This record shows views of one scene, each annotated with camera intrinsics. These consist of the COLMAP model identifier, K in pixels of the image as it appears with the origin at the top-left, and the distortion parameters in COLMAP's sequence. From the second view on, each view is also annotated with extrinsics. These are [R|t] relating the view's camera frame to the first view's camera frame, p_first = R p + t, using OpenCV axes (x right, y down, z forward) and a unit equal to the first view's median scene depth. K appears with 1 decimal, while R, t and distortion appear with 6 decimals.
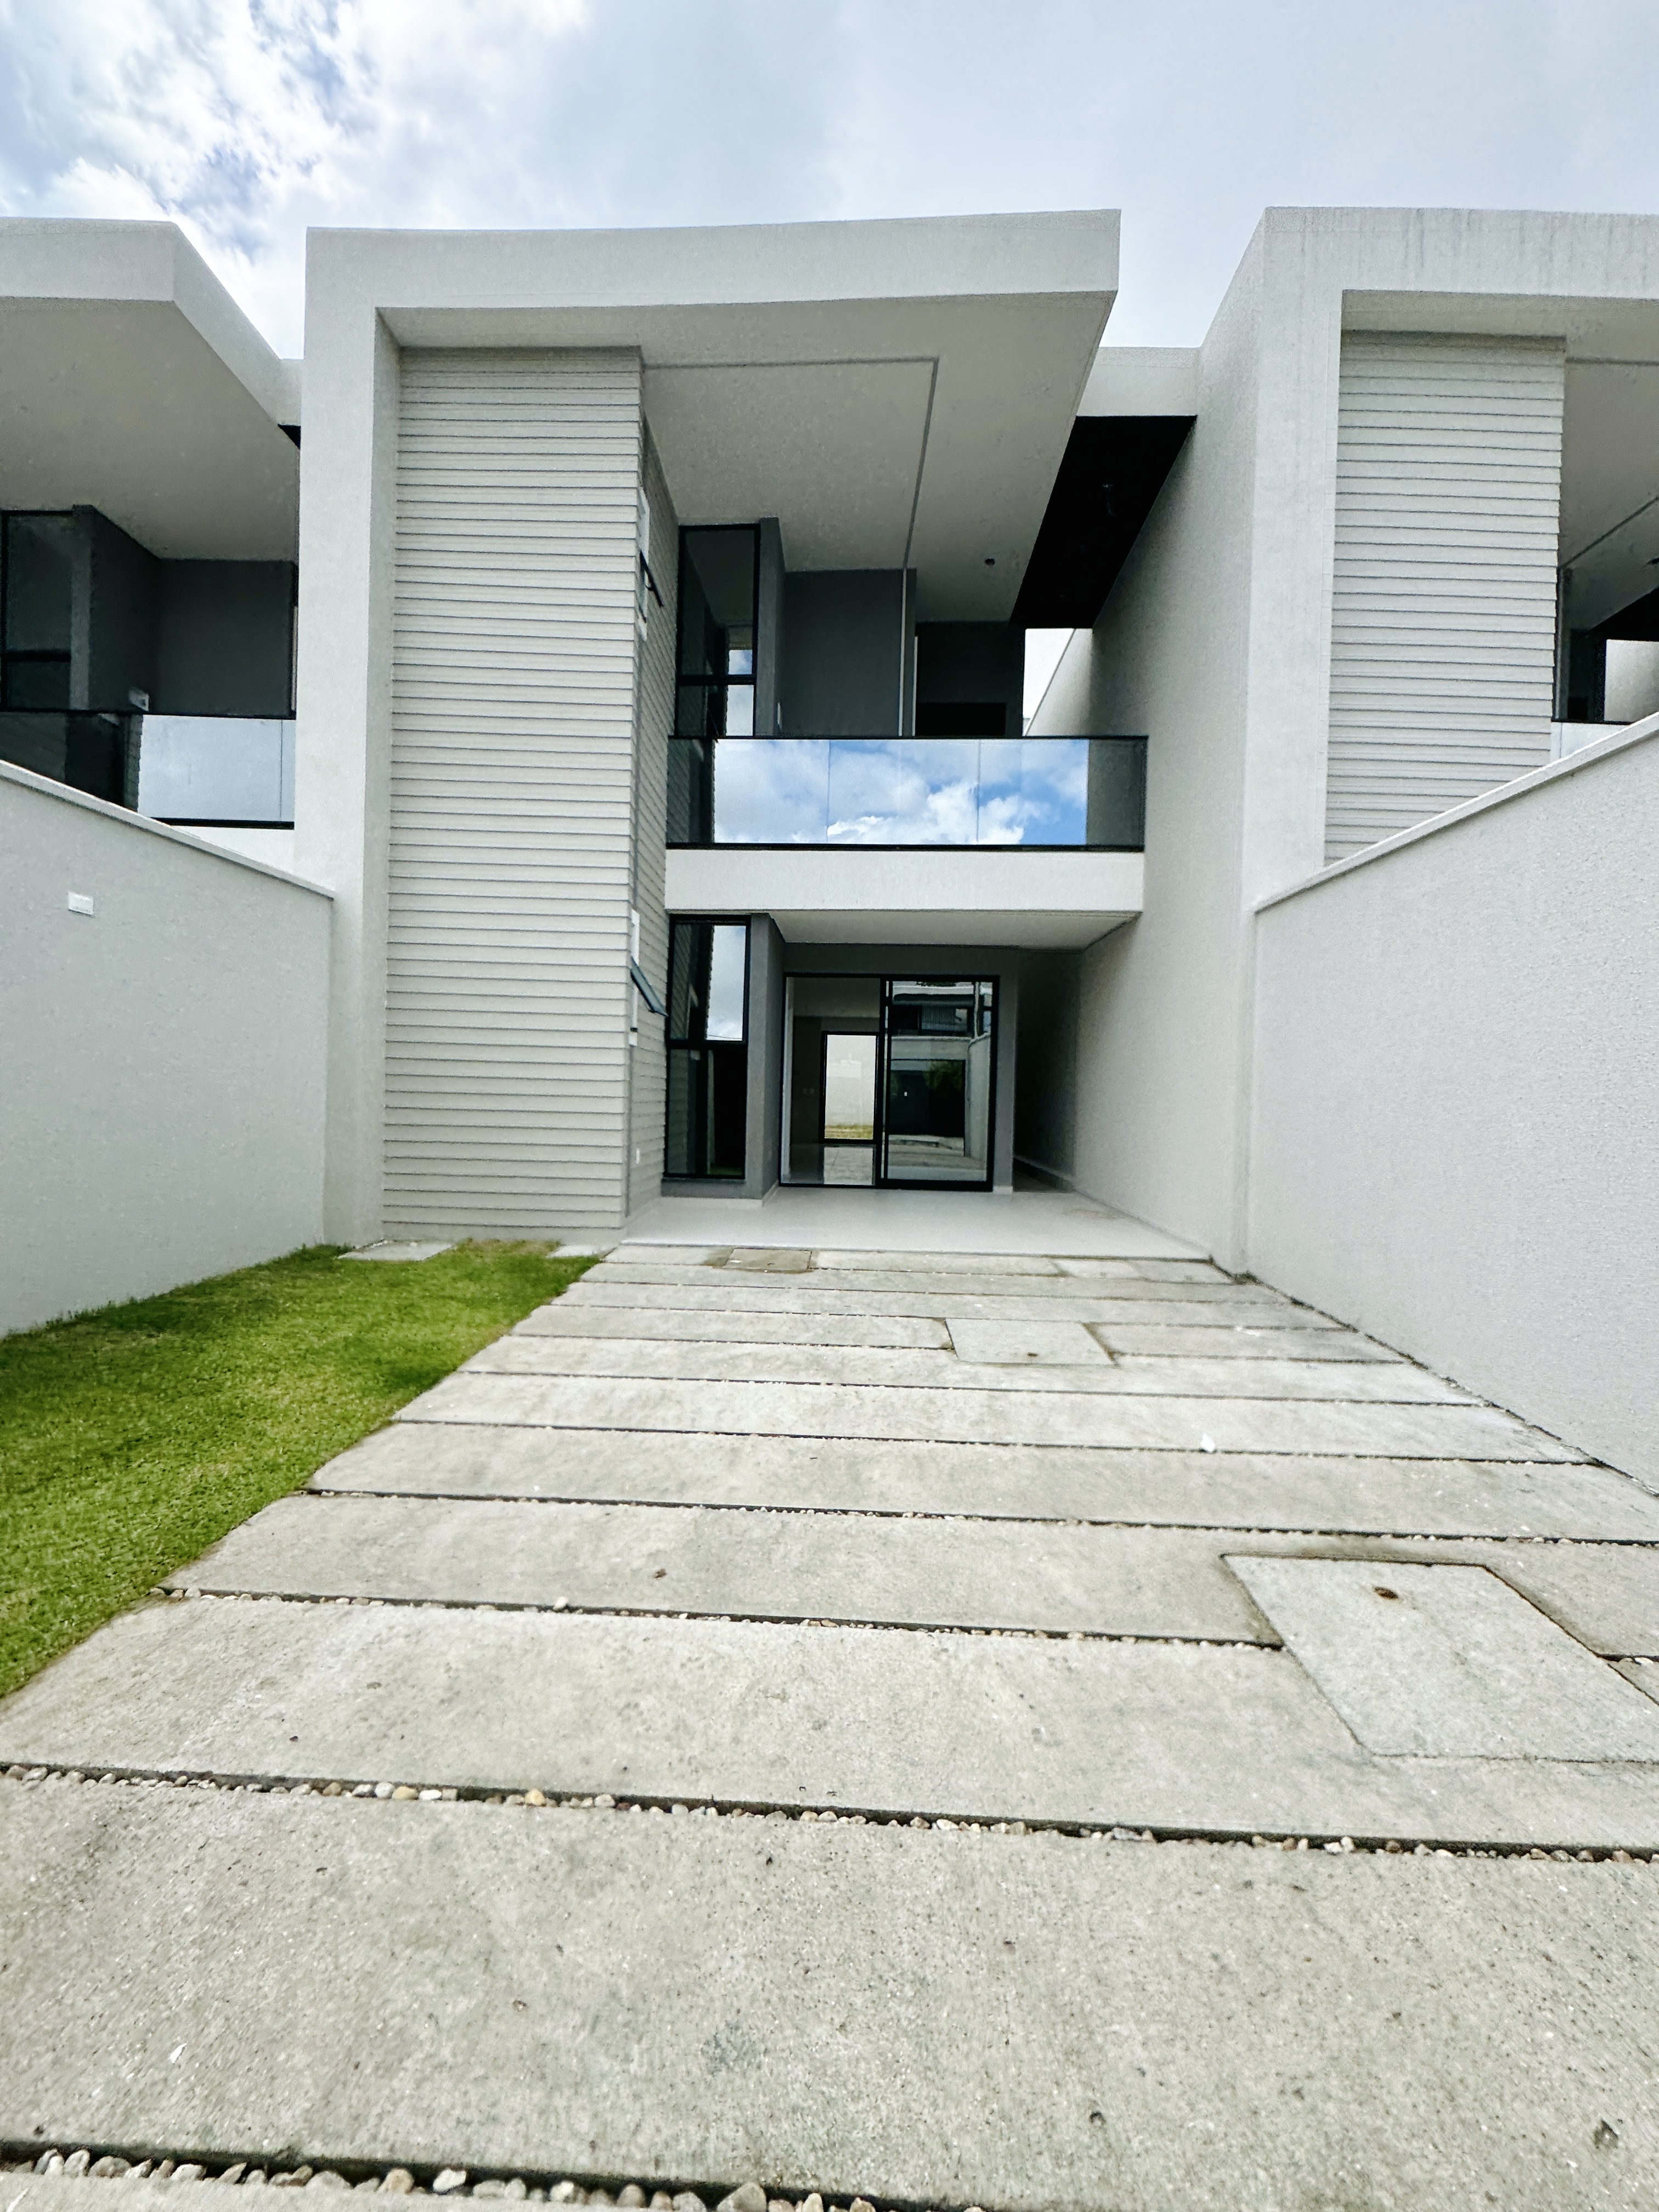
lens RADIAL K [[879.6, 0, 822.3], [0, 879.6, 1105.4], [0, 0, 1]] dist [0.000333, 0.000189]
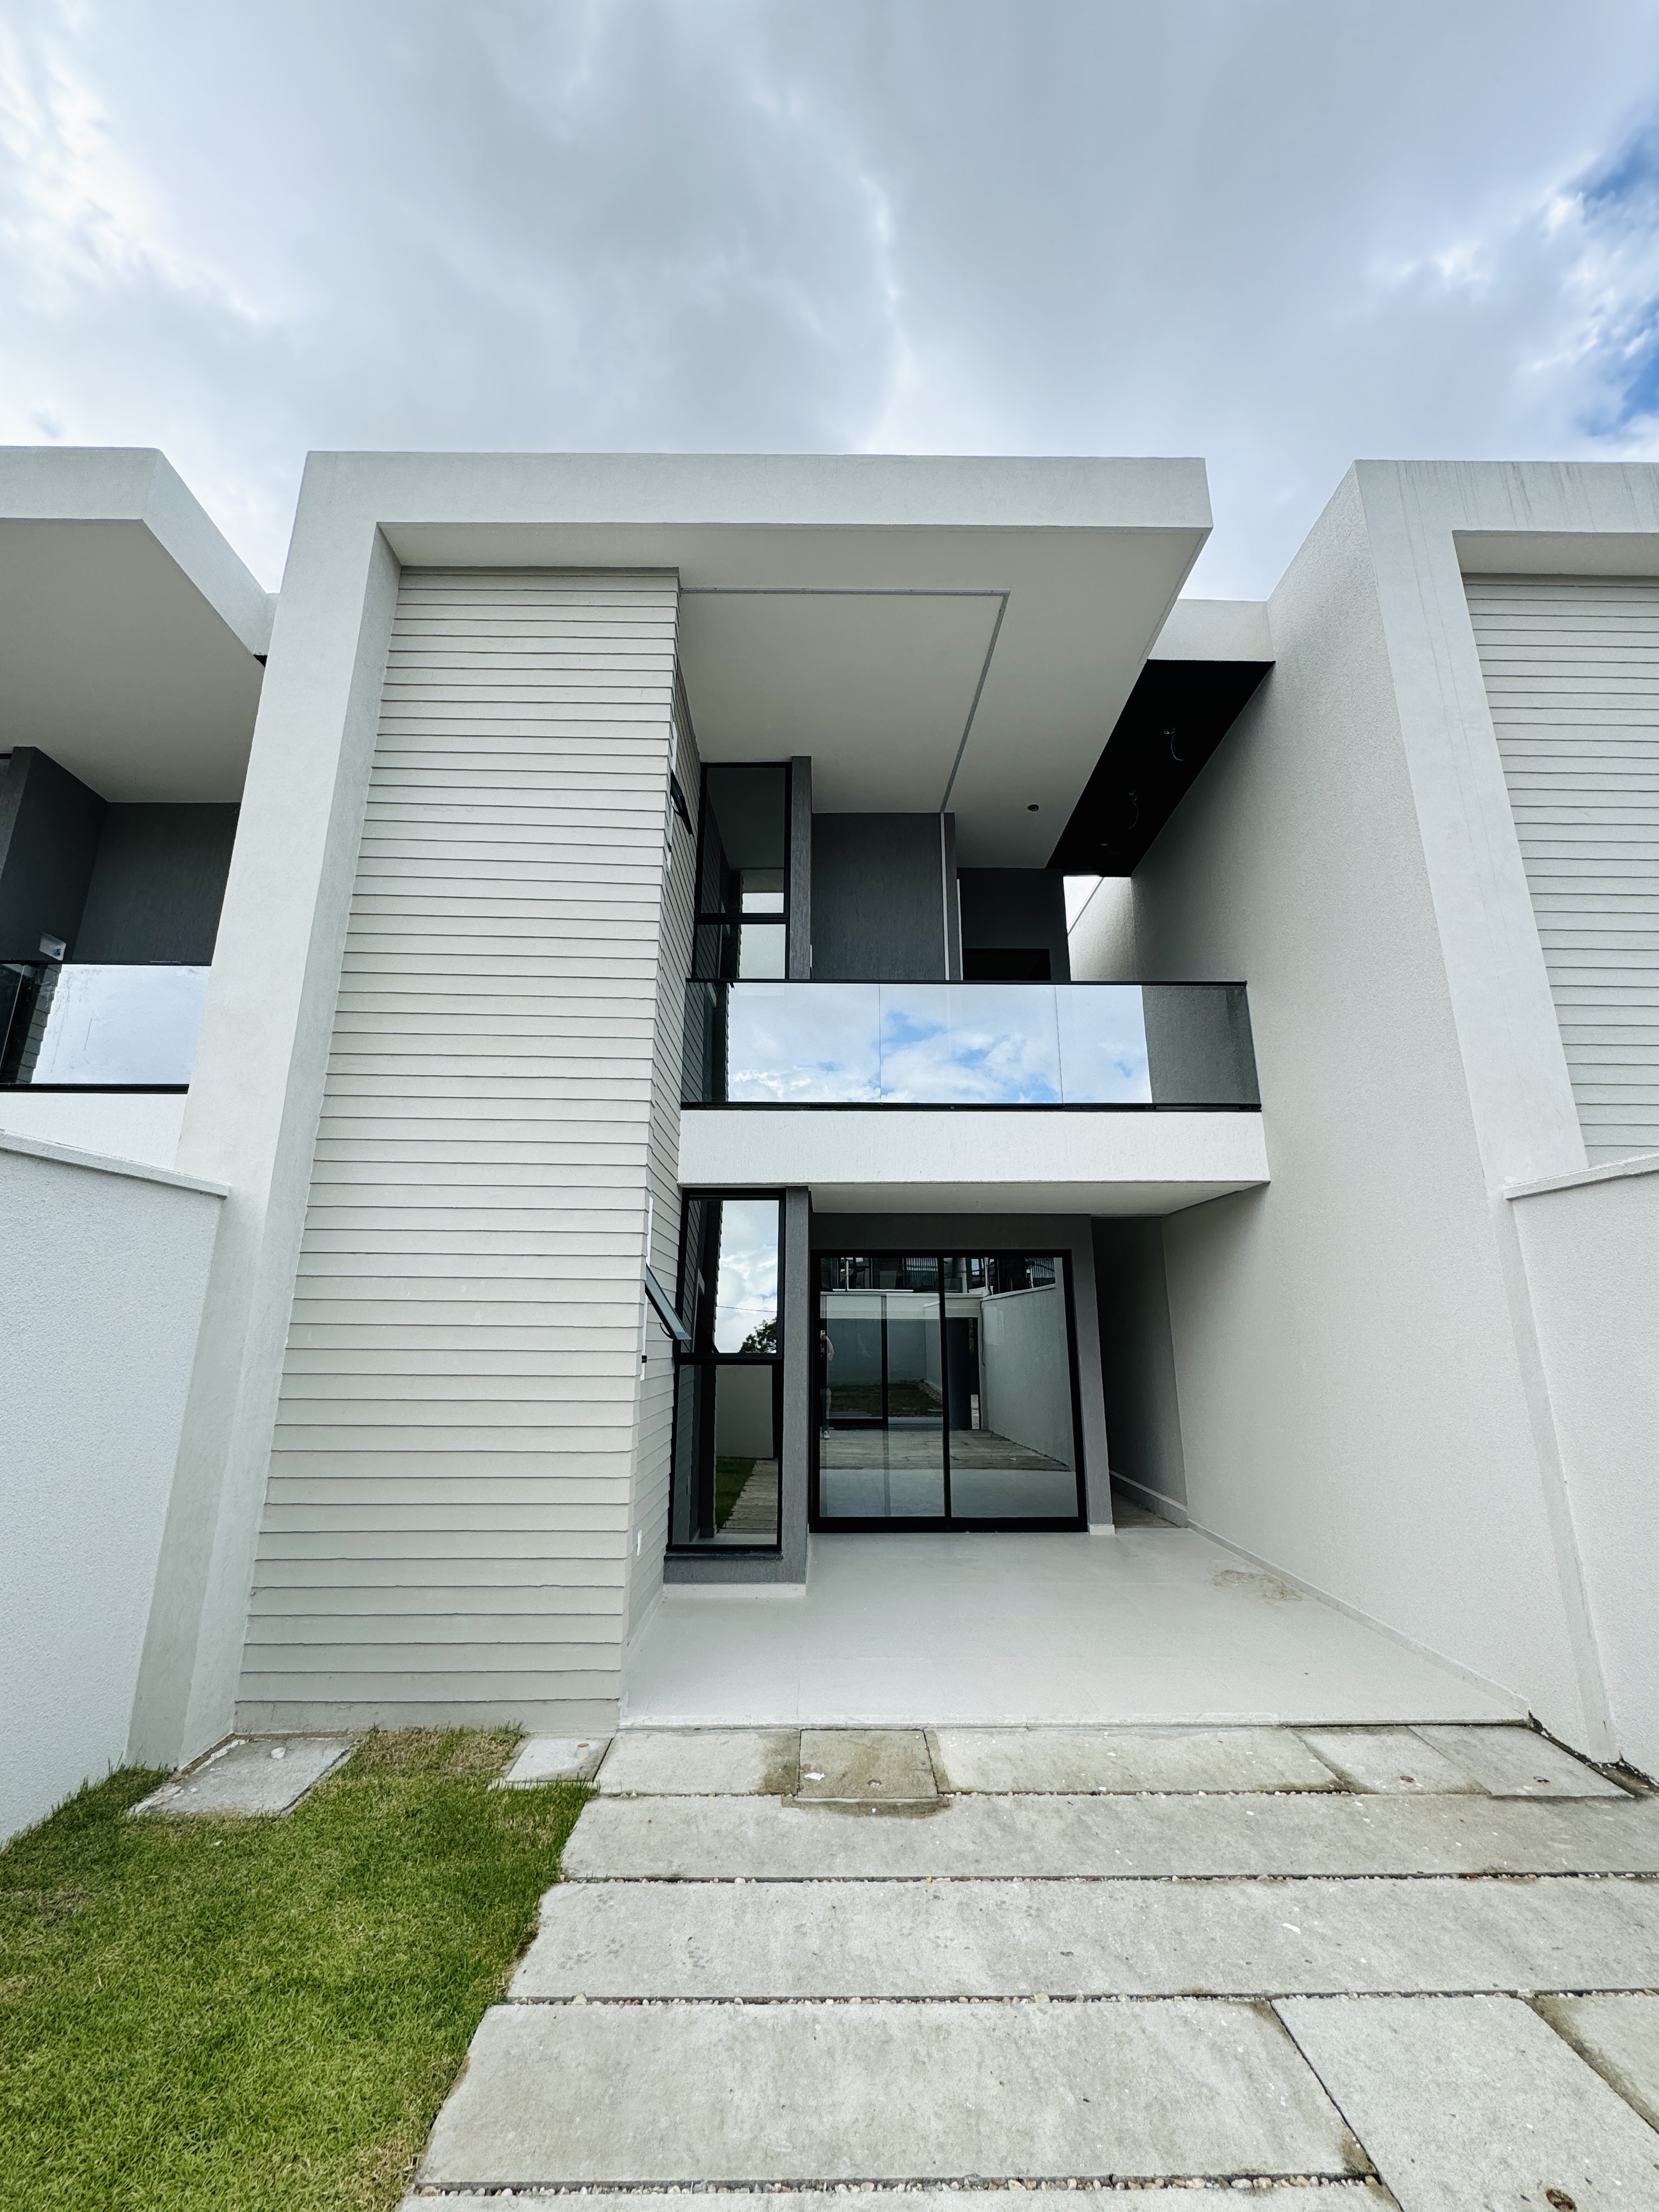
lens RADIAL K [[881.1, 0, 831.6], [0, 881.1, 1107.7], [0, 0, 1]] dist [-0.002962, 0.000621]
pose [[0.998416, -0.009485, 0.055457, -0.107833], [0.023359, 0.966602, -0.255214, -0.107960], [-0.051184, 0.256105, 0.965293, 0.270188]]
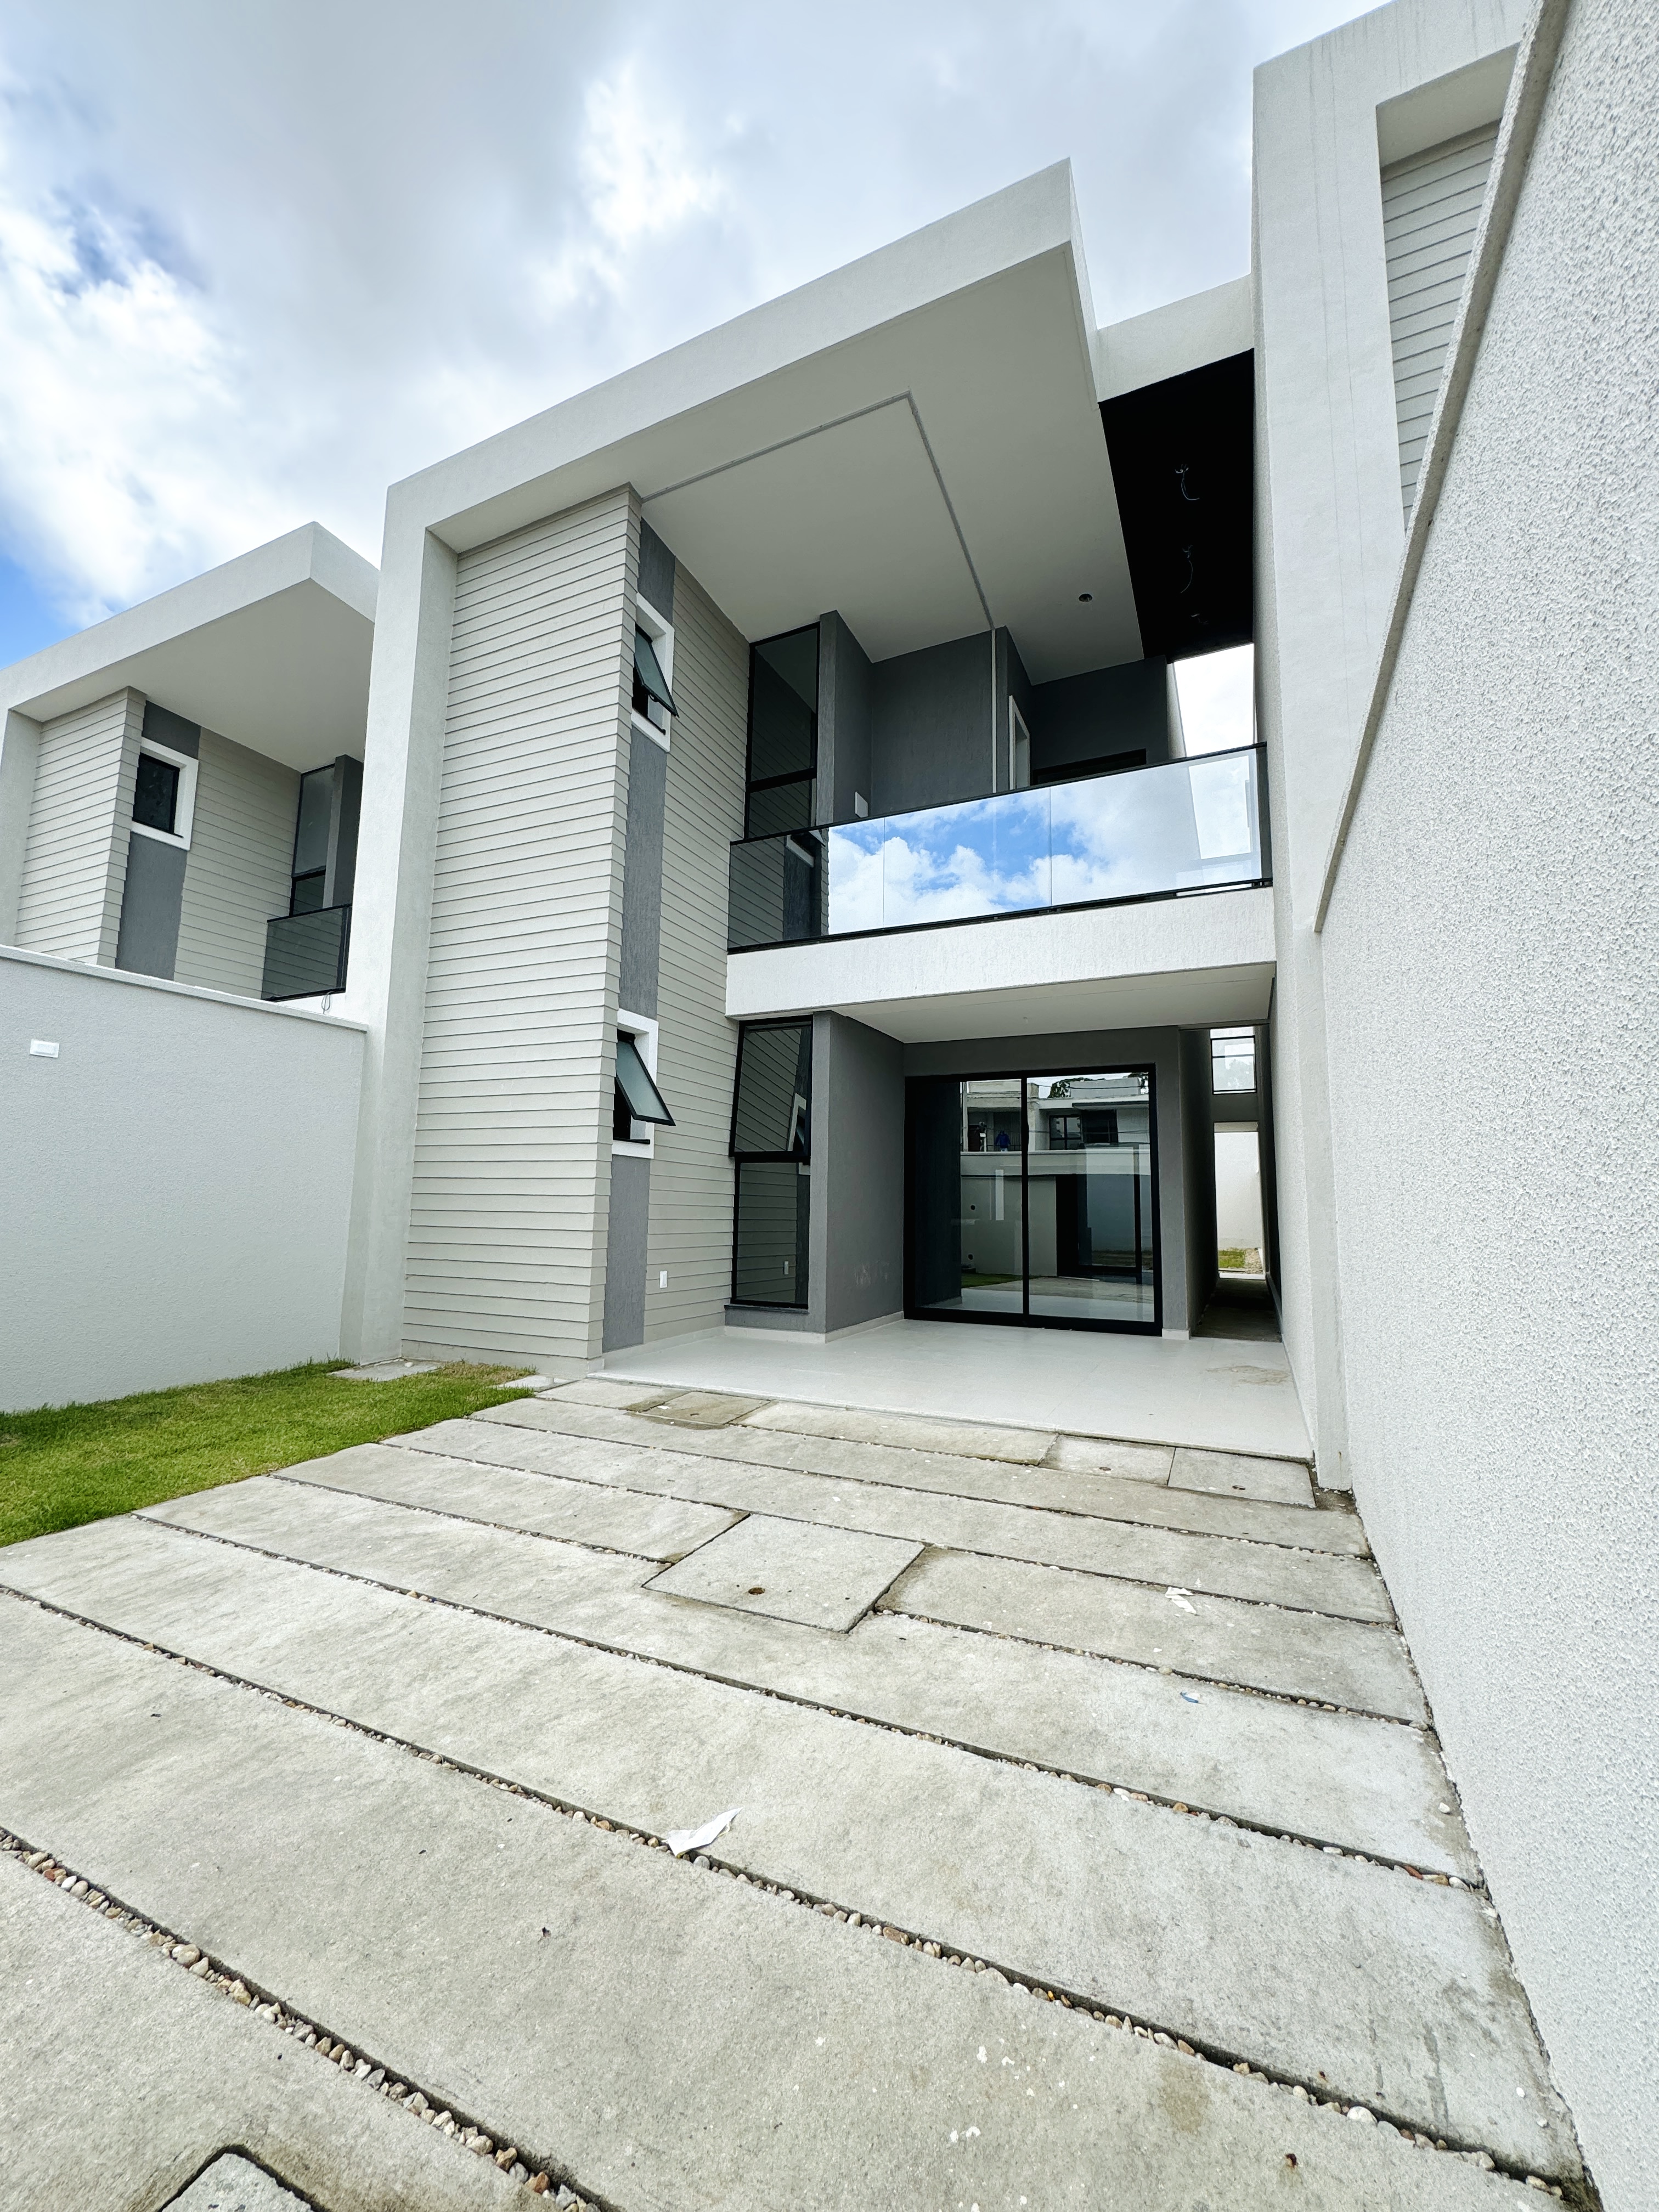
lens RADIAL K [[881.1, 0, 831.6], [0, 881.1, 1107.7], [0, 0, 1]] dist [-0.002962, 0.000621]
pose [[0.922495, -0.053759, -0.382246, 0.364049], [0.000736, 0.990498, -0.137527, 0.007308], [0.386007, 0.126587, 0.913769, 0.233566]]
